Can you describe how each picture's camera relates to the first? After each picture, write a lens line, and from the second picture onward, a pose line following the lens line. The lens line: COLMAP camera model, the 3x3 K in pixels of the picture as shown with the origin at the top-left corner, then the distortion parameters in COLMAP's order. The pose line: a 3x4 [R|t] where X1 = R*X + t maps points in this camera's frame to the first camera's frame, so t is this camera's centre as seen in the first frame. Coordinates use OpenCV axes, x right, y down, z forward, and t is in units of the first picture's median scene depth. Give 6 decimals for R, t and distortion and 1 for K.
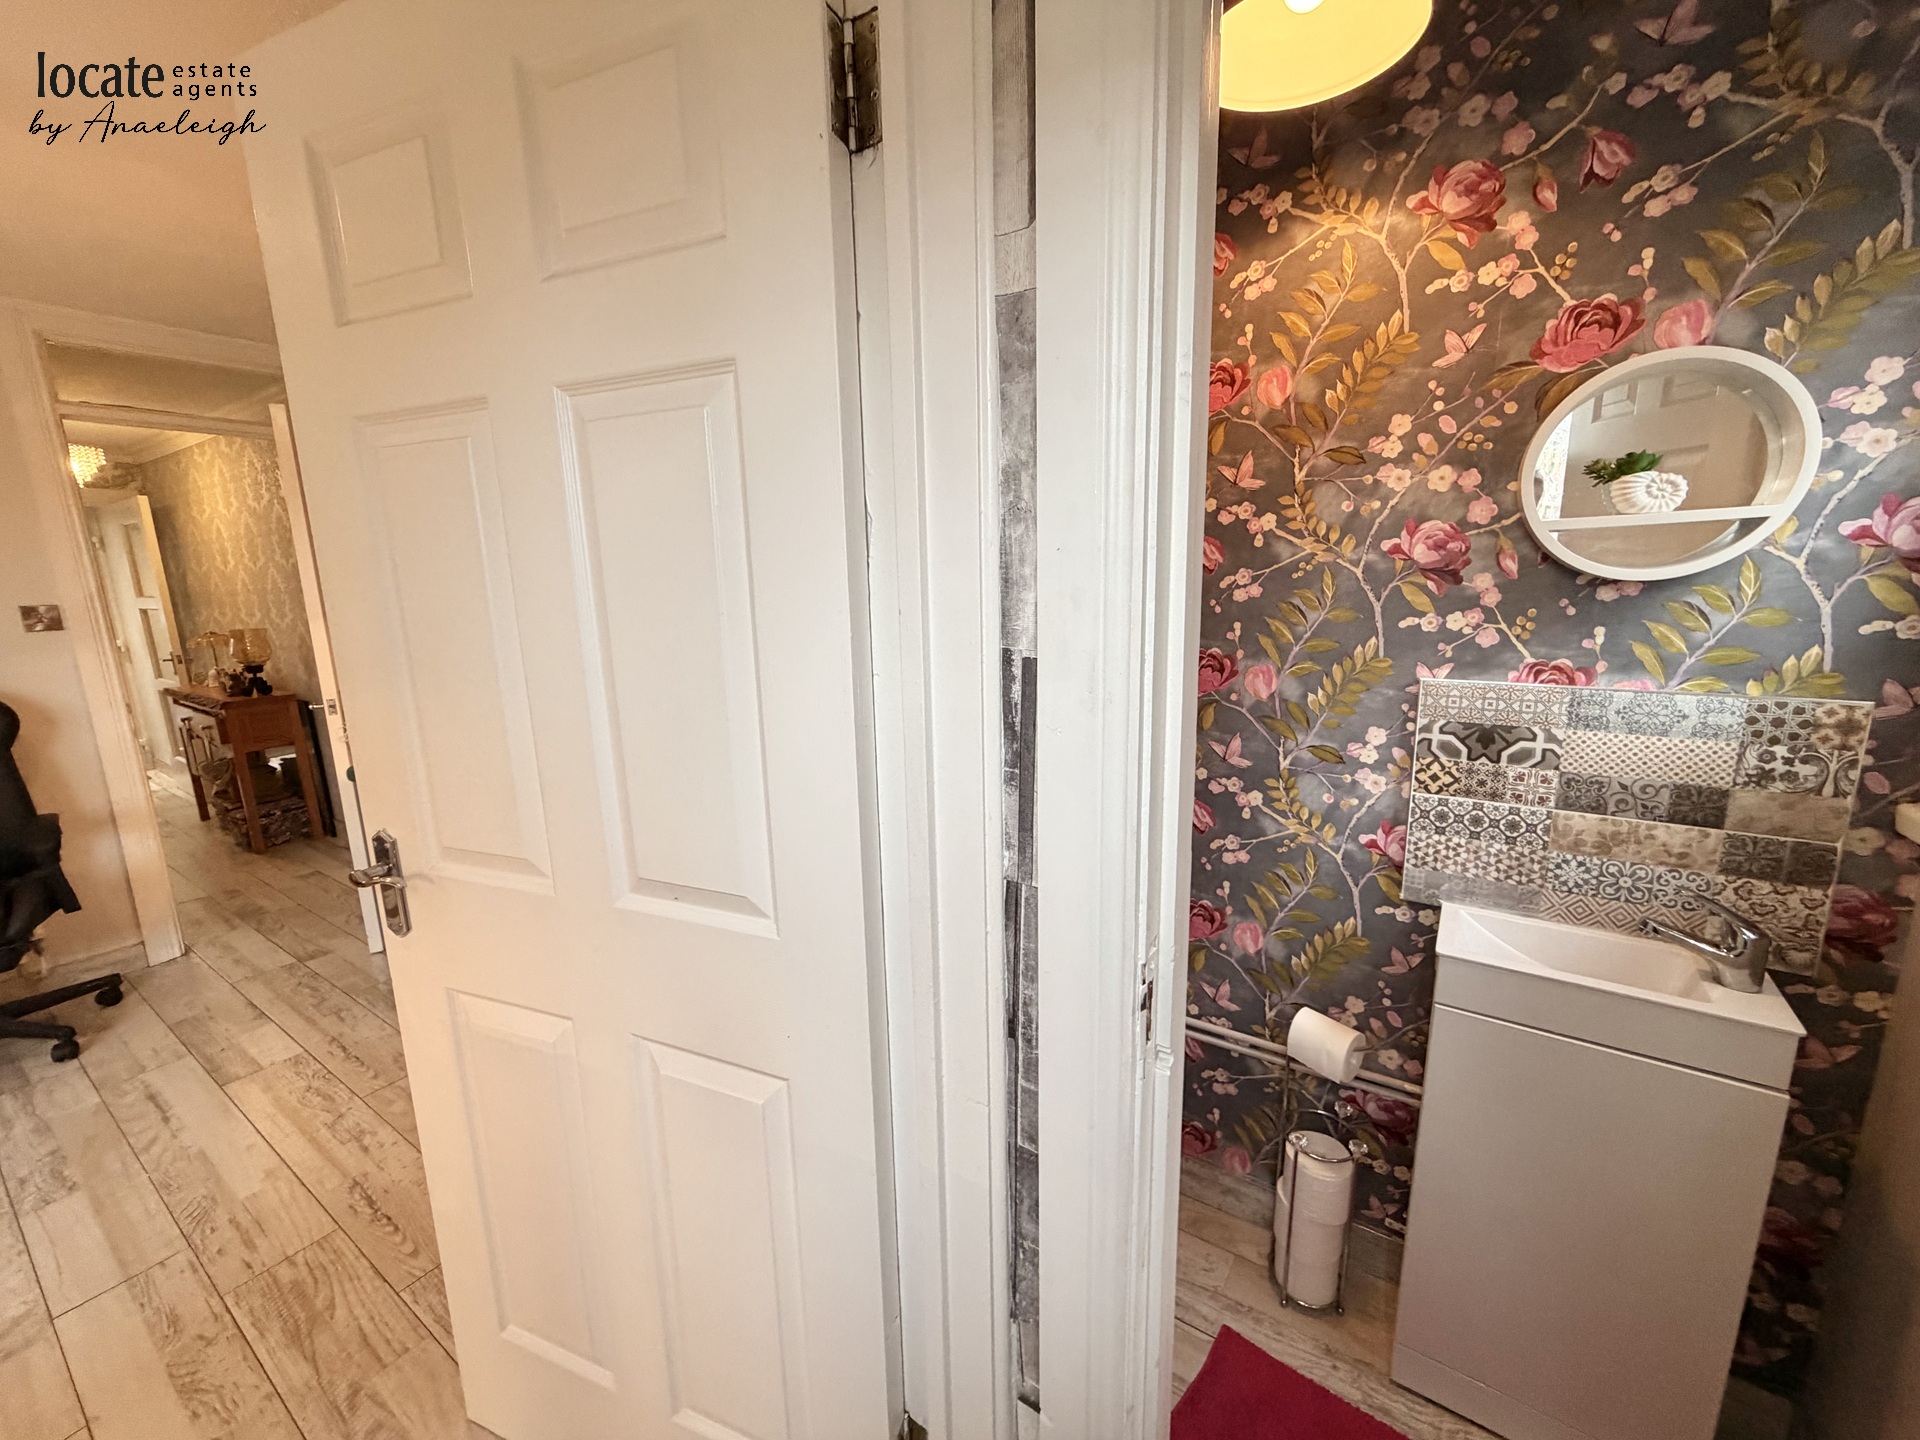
lens RADIAL K [[765.5, 0, 951.3], [0, 765.5, 720.2], [0, 0, 1]] dist [-0.001763, 0.000456]
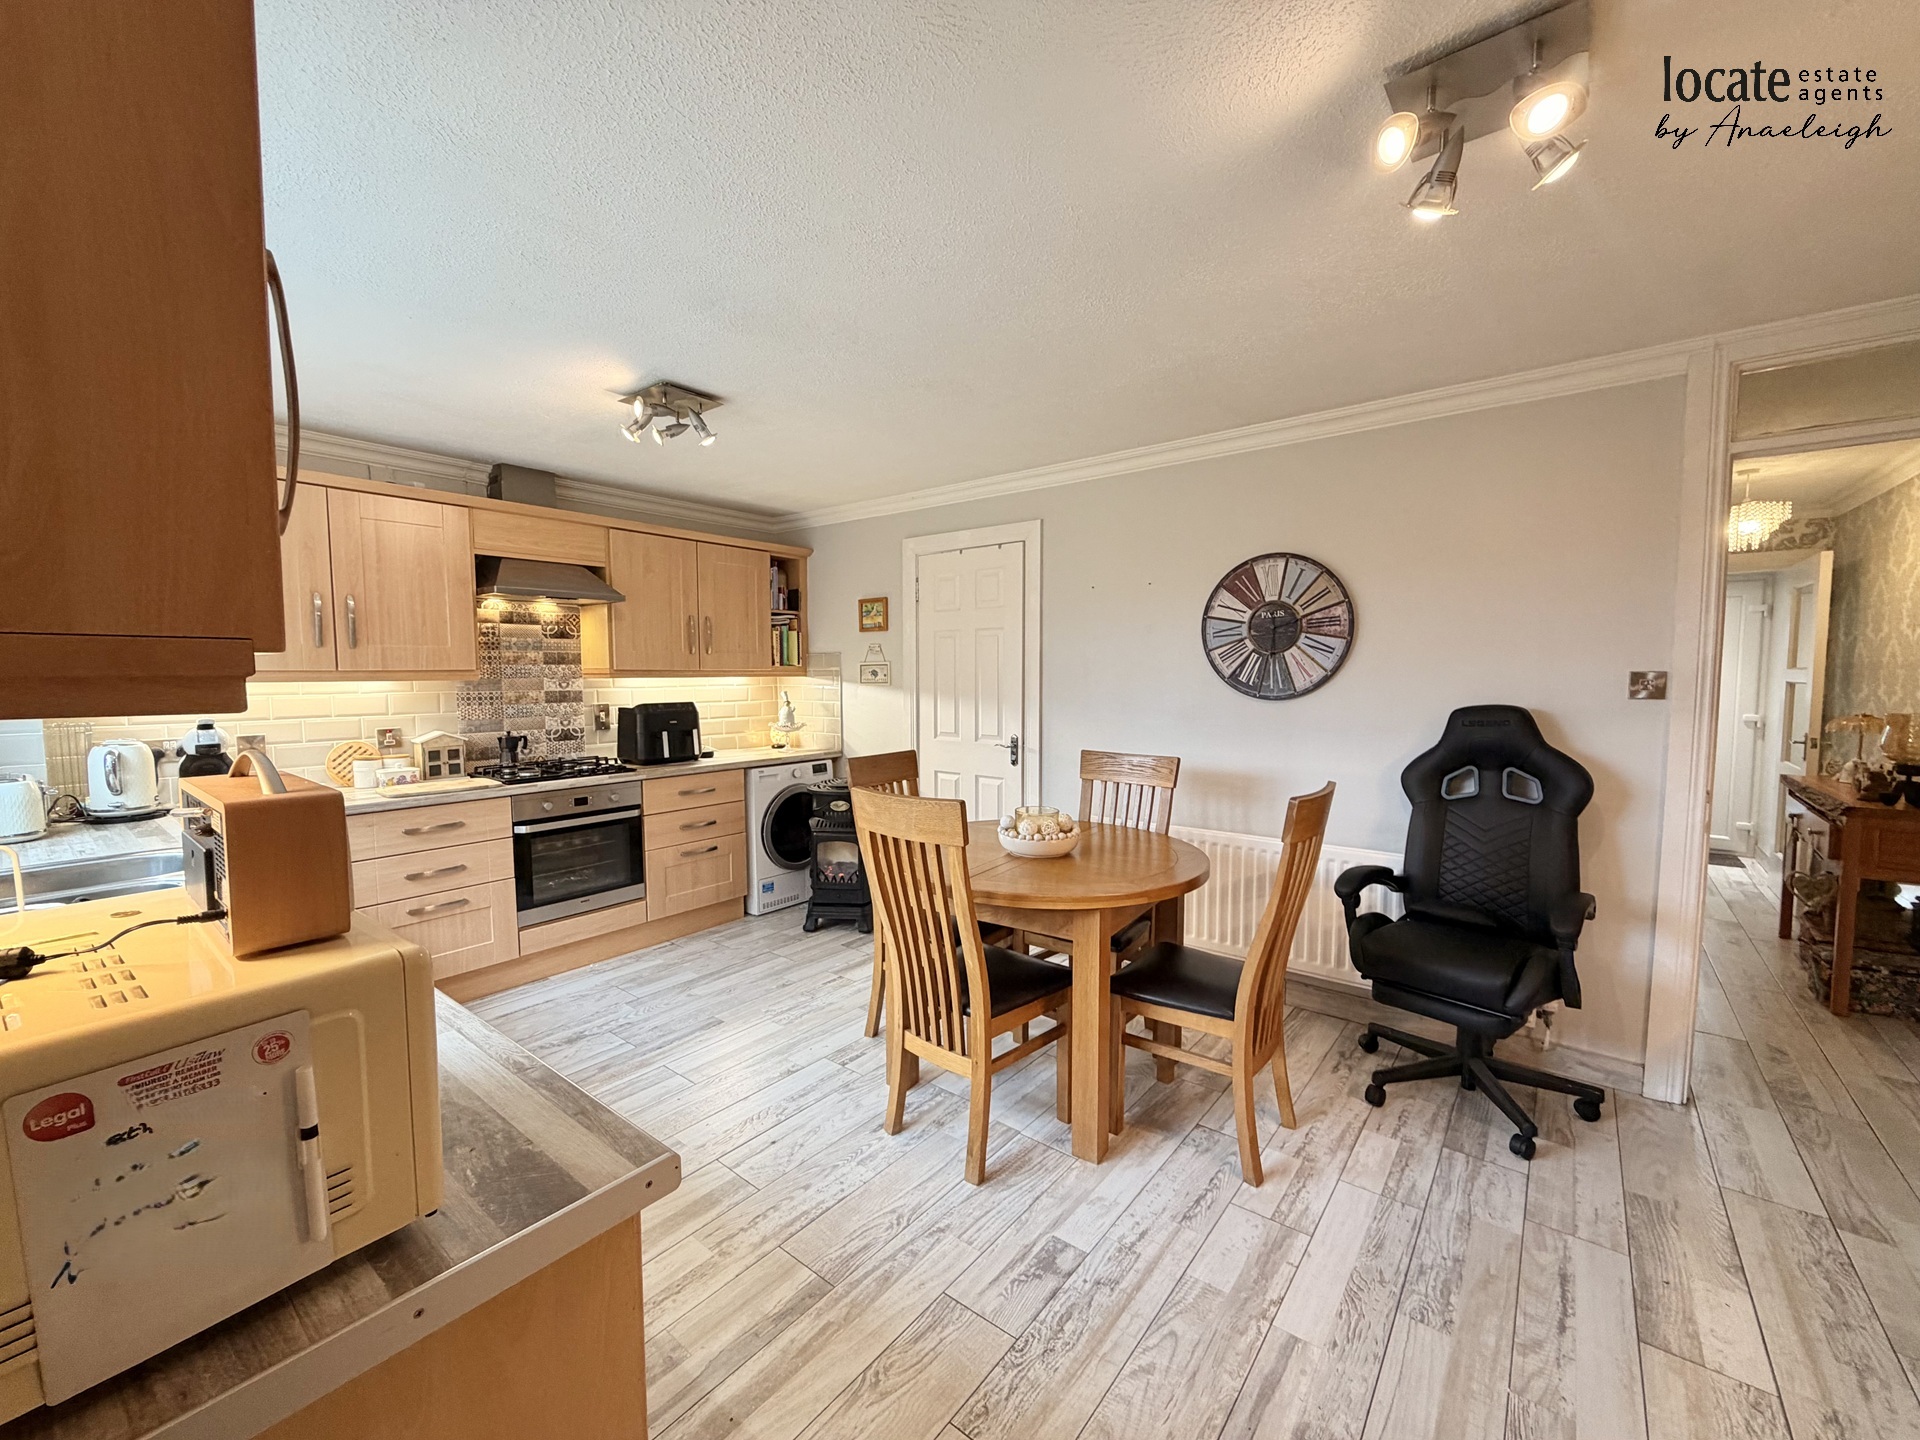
lens RADIAL K [[765.5, 0, 951.5], [0, 765.5, 722.7], [0, 0, 1]] dist [-0.001763, 0.000456]
pose [[-0.085481, 0.094664, -0.991833, -0.183306], [-0.184919, 0.976673, 0.109154, -0.031840], [0.979029, 0.192740, -0.065982, 0.226959]]
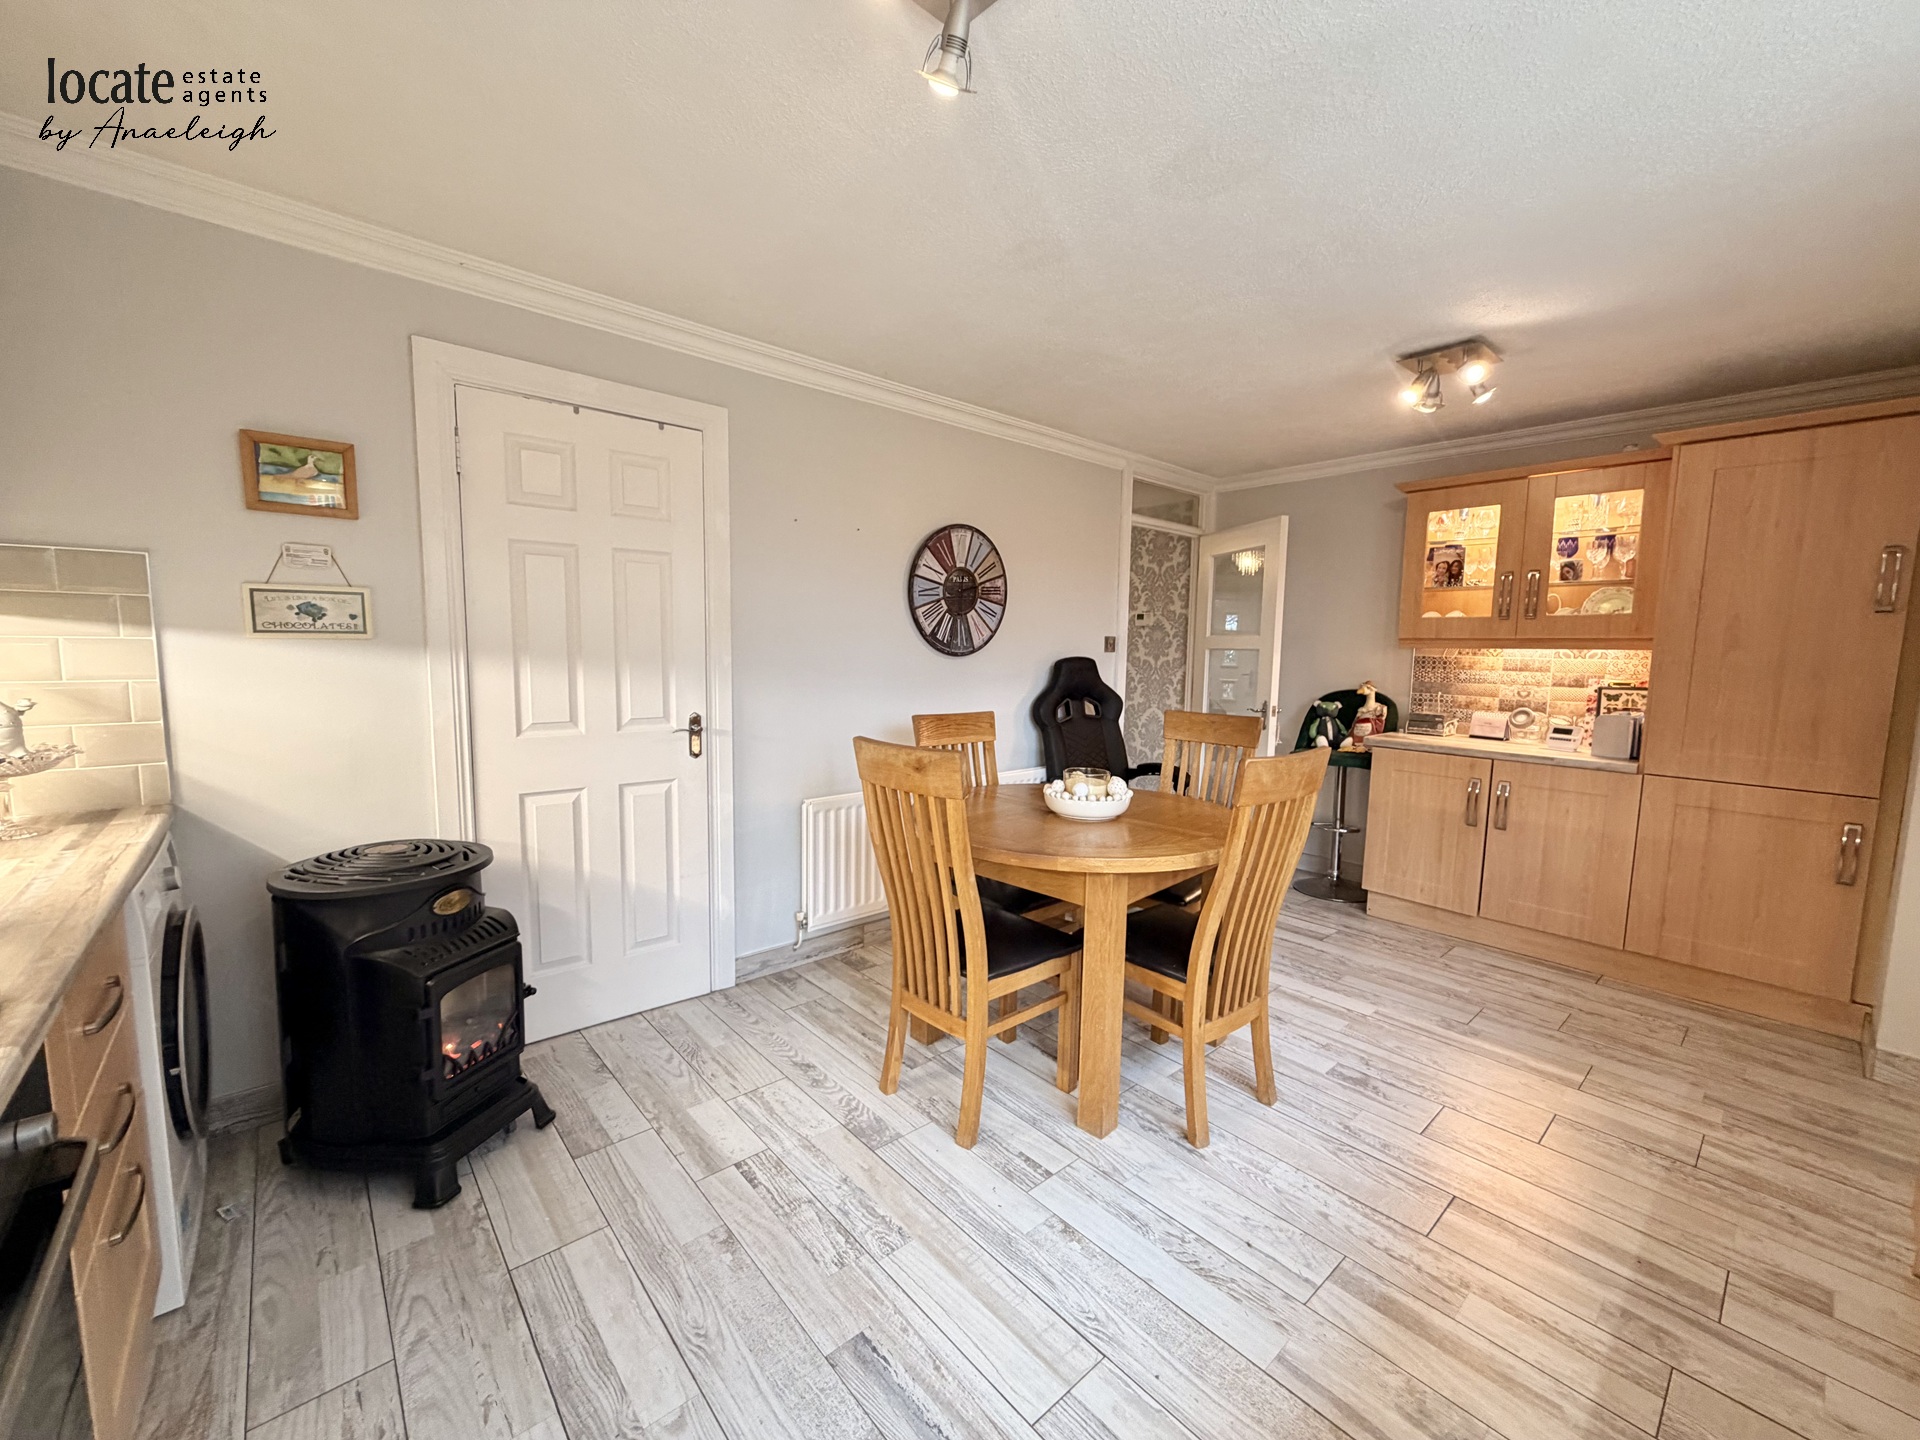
lens RADIAL K [[765.5, 0, 955.8], [0, 765.5, 726.0], [0, 0, 1]] dist [-0.001763, 0.000456]
pose [[0.965134, 0.073583, -0.251202, -0.973236], [-0.094233, 0.993003, -0.071172, 0.163803], [0.244207, 0.092362, 0.965315, -0.554768]]
